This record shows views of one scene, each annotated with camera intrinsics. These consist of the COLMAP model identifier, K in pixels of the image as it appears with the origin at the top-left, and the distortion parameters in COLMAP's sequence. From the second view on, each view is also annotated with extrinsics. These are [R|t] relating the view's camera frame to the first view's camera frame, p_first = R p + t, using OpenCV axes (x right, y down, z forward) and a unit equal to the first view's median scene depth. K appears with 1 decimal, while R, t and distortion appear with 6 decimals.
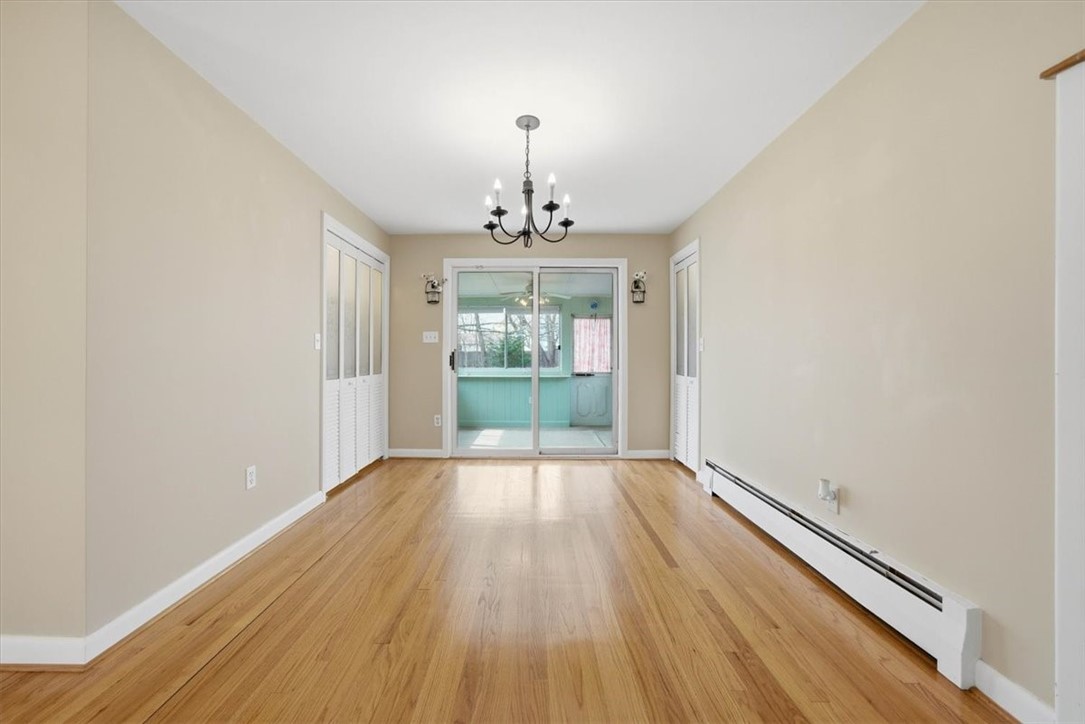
lens RADIAL K [[428.1, 0, 531.2], [0, 428.1, 362.8], [0, 0, 1]] dist [-0.021483, 0.000373]
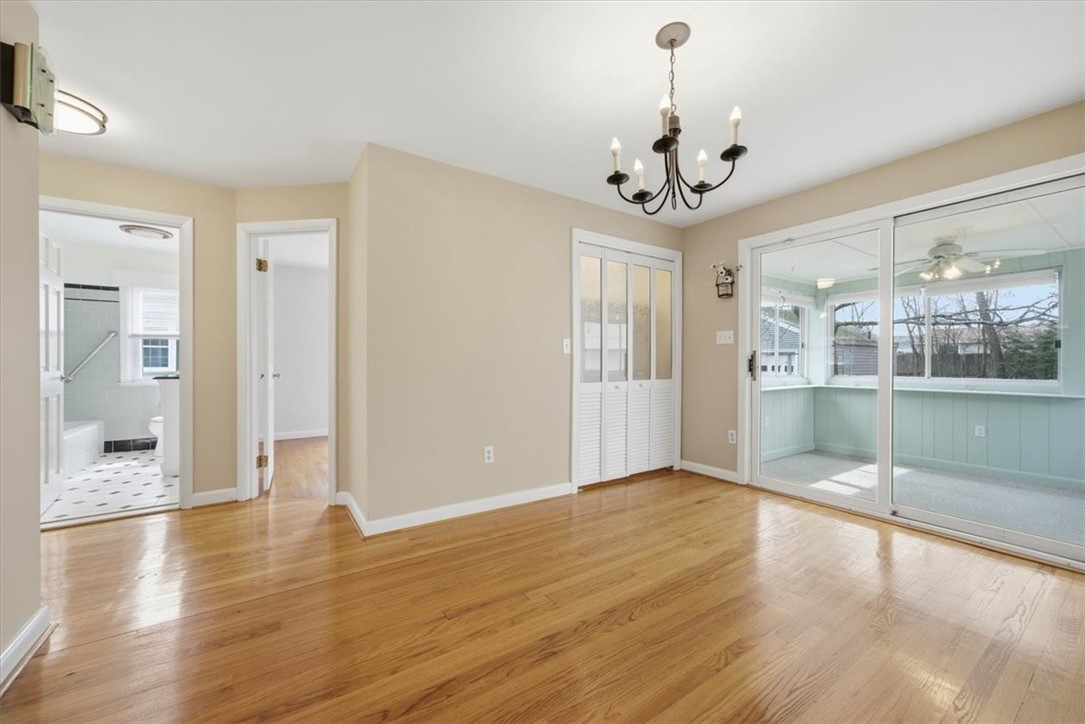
lens RADIAL K [[428.1, 0, 534.9], [0, 428.1, 368.7], [0, 0, 1]] dist [-0.021483, 0.000373]
pose [[0.535957, 0.010963, -0.844174, 0.276363], [-0.010028, 0.999928, 0.006619, 0.000659], [0.844186, 0.004918, 0.536028, 0.233417]]
